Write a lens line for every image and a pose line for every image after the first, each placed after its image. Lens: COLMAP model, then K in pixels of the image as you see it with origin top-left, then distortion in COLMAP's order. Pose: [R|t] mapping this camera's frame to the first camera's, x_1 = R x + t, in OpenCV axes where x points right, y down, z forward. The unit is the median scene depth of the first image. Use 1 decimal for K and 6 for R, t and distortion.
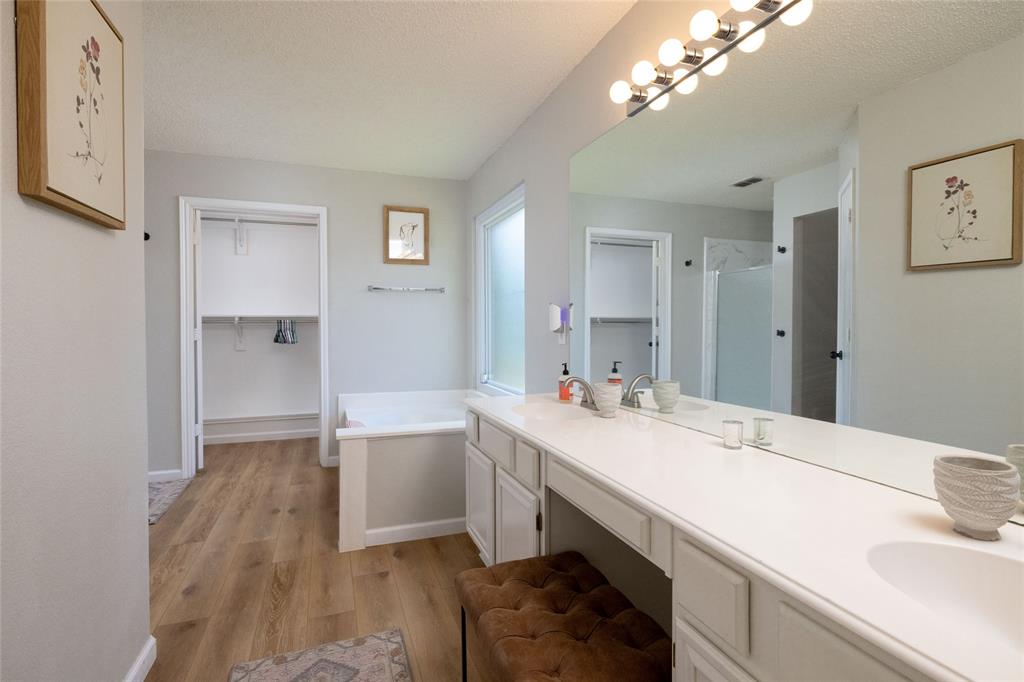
lens RADIAL K [[489.4, 0, 510.5], [0, 489.4, 329.1], [0, 0, 1]] dist [-0.000706, 0.000032]
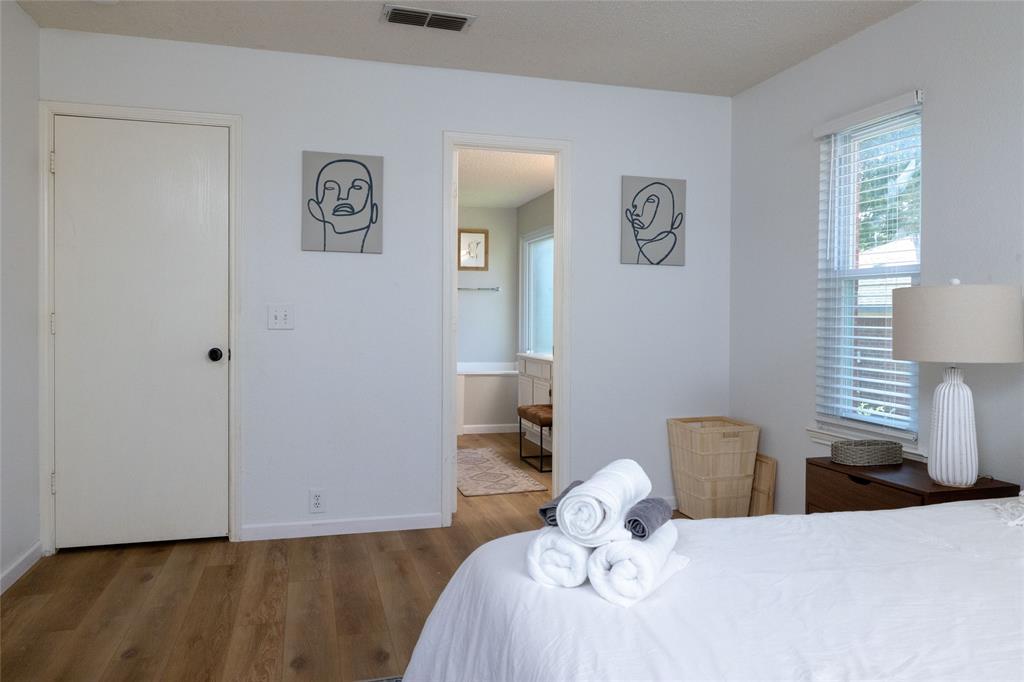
lens RADIAL K [[709.2, 0, 512.0], [0, 709.2, 341.0], [0, 0, 1]] dist [0.000046, 0.000131]
pose [[0.997892, 0.017849, -0.062397, 0.030808], [-0.015982, 0.999413, 0.030295, 0.005958], [0.062901, -0.029234, 0.997592, -1.018470]]
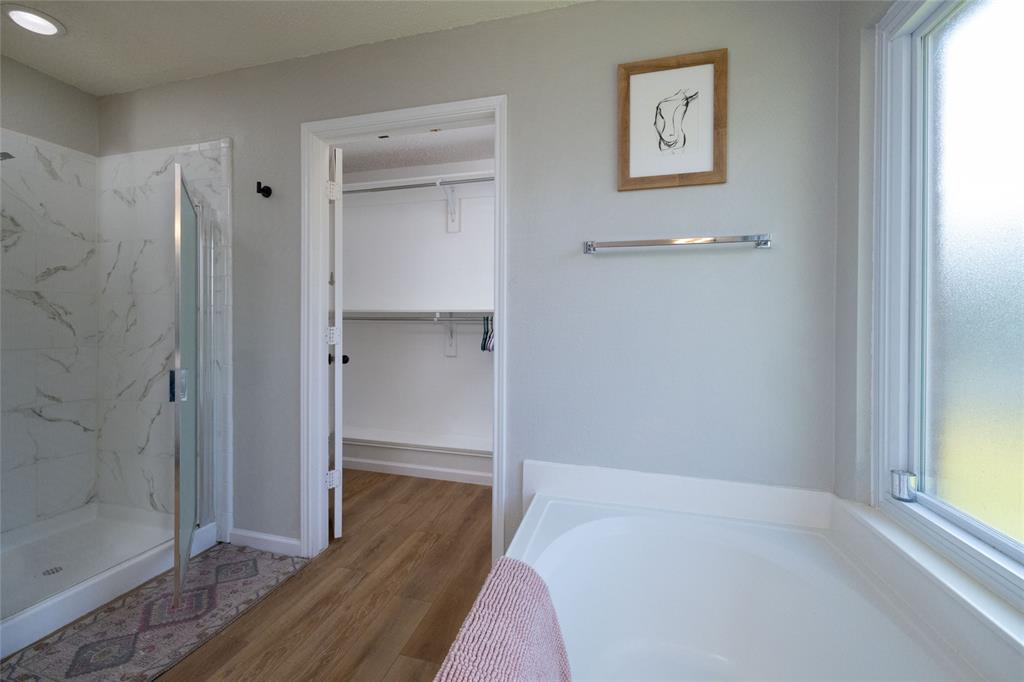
lens RADIAL K [[428.8, 0, 497.4], [0, 428.8, 325.9], [0, 0, 1]] dist [-0.000704, 0.000174]
pose [[0.805196, 0.011032, -0.592906, -0.105864], [-0.016008, 0.999867, -0.003136, -0.003544], [0.592792, 0.012017, 0.805266, 0.595474]]
